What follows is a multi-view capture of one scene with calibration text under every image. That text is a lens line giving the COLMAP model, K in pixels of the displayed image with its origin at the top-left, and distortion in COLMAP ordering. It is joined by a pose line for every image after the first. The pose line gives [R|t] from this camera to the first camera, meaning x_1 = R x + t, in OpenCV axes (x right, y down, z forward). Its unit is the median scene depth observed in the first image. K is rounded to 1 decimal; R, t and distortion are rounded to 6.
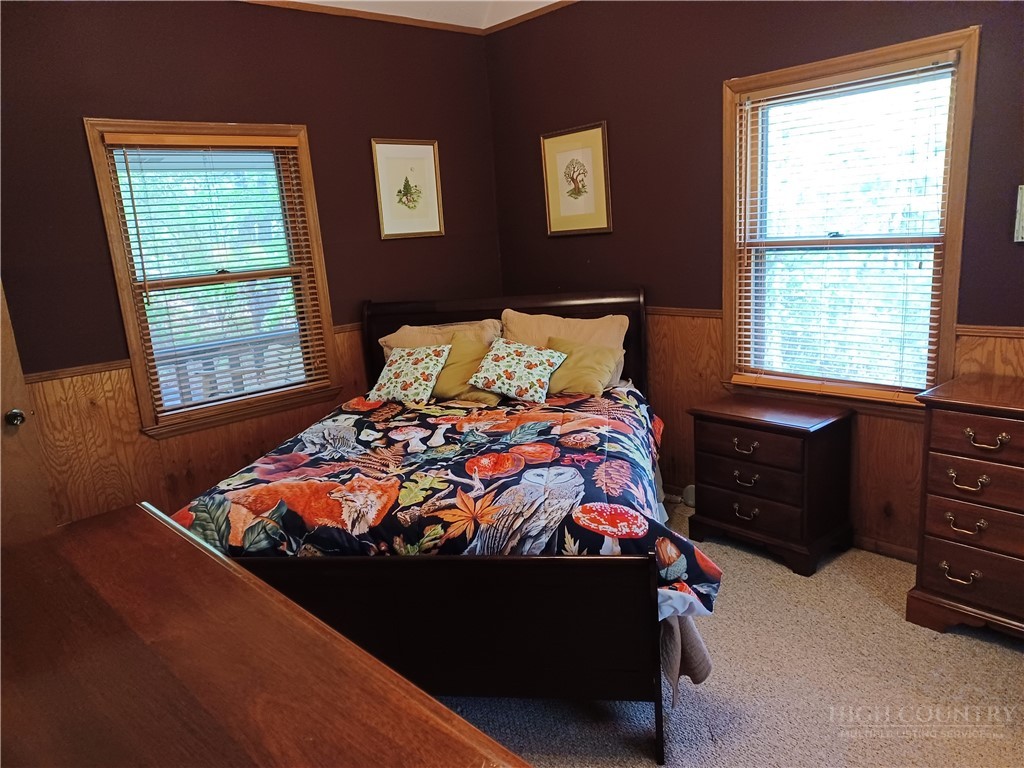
lens RADIAL K [[736.4, 0, 517.2], [0, 736.4, 384.2], [0, 0, 1]] dist [0.090382, -0.083436]
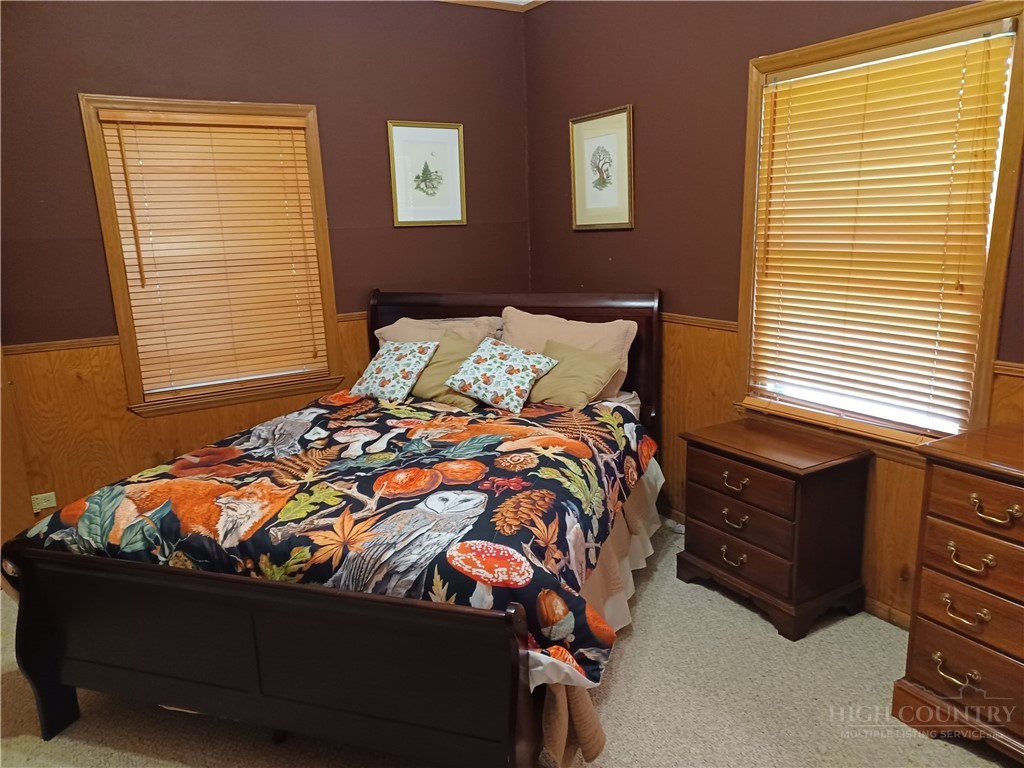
lens RADIAL K [[736.4, 0, 517.2], [0, 736.4, 384.2], [0, 0, 1]] dist [0.090382, -0.083436]
pose [[0.983664, 0.074619, -0.163819, 0.192149], [-0.071948, 0.997162, 0.022191, -0.031817], [0.165010, -0.010042, 0.986241, 0.102165]]
